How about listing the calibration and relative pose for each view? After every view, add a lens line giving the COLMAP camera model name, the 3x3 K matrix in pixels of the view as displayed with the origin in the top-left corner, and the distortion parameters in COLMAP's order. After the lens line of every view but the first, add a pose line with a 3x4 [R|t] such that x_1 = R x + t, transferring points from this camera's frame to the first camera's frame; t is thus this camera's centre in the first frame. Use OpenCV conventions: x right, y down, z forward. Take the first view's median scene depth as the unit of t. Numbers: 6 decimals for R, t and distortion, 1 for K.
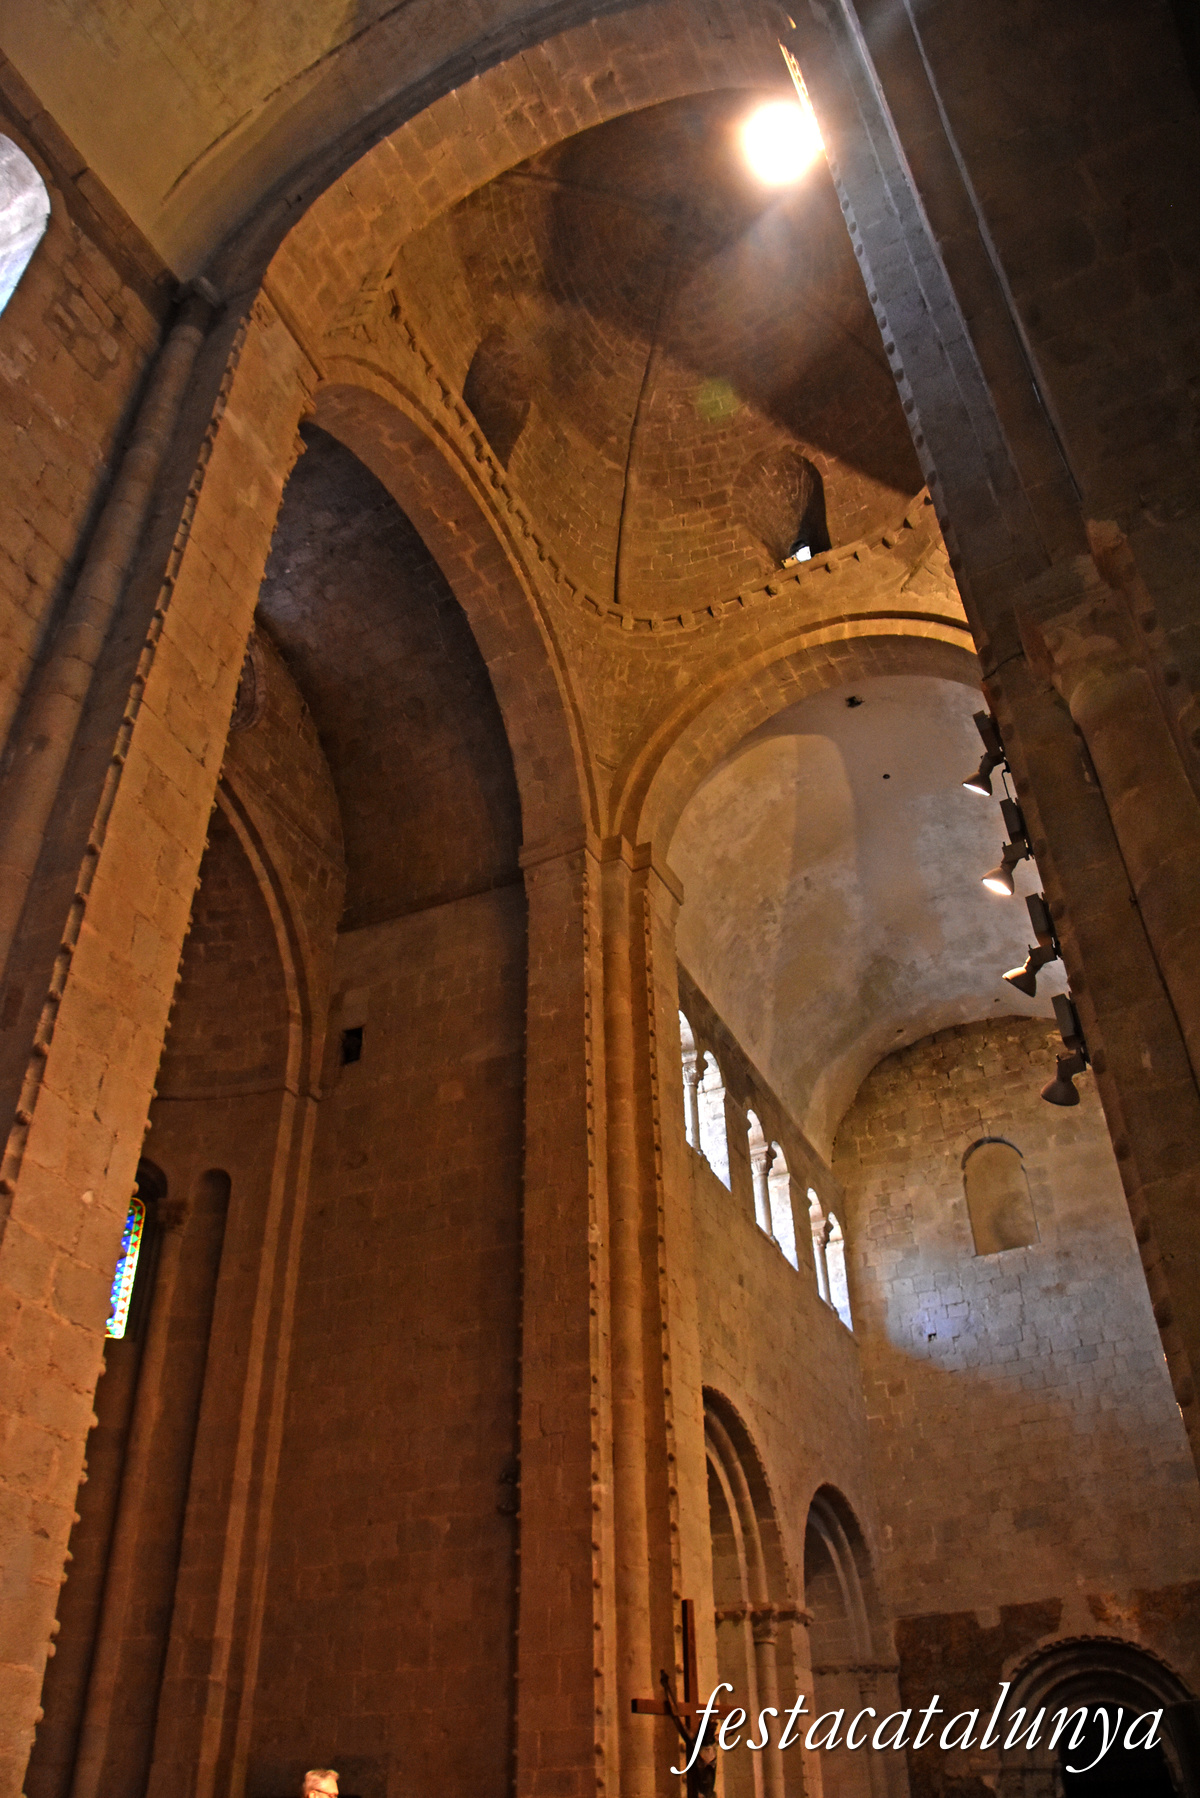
lens RADIAL K [[1408.0, 0, 596.8], [0, 1408.0, 891.6], [0, 0, 1]] dist [-0.138336, 0.076585]
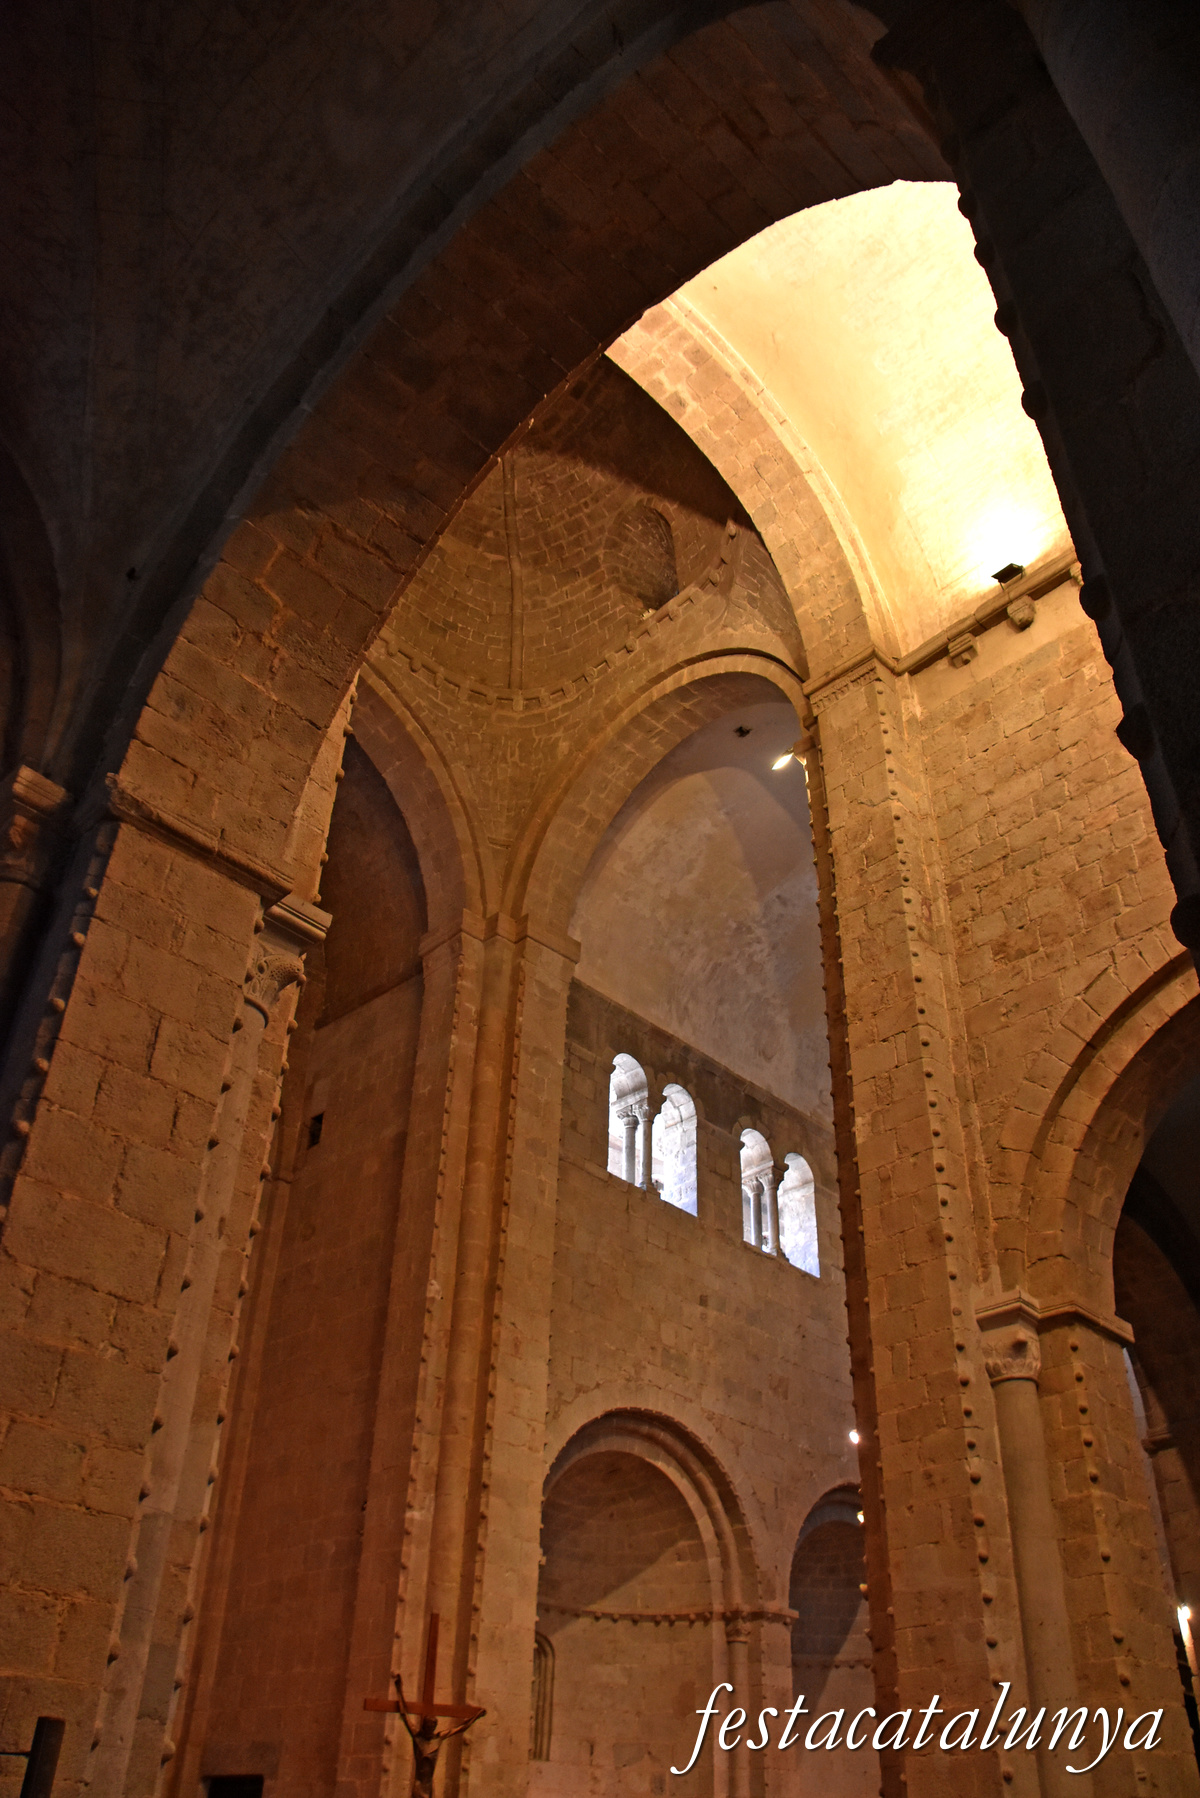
lens RADIAL K [[1408.0, 0, 589.1], [0, 1408.0, 901.9], [0, 0, 1]] dist [-0.138336, 0.076585]
pose [[0.940807, -0.168086, -0.294328, 0.392233], [0.173650, 0.984780, -0.007330, -0.027018], [0.291080, -0.044214, 0.955676, -0.023283]]
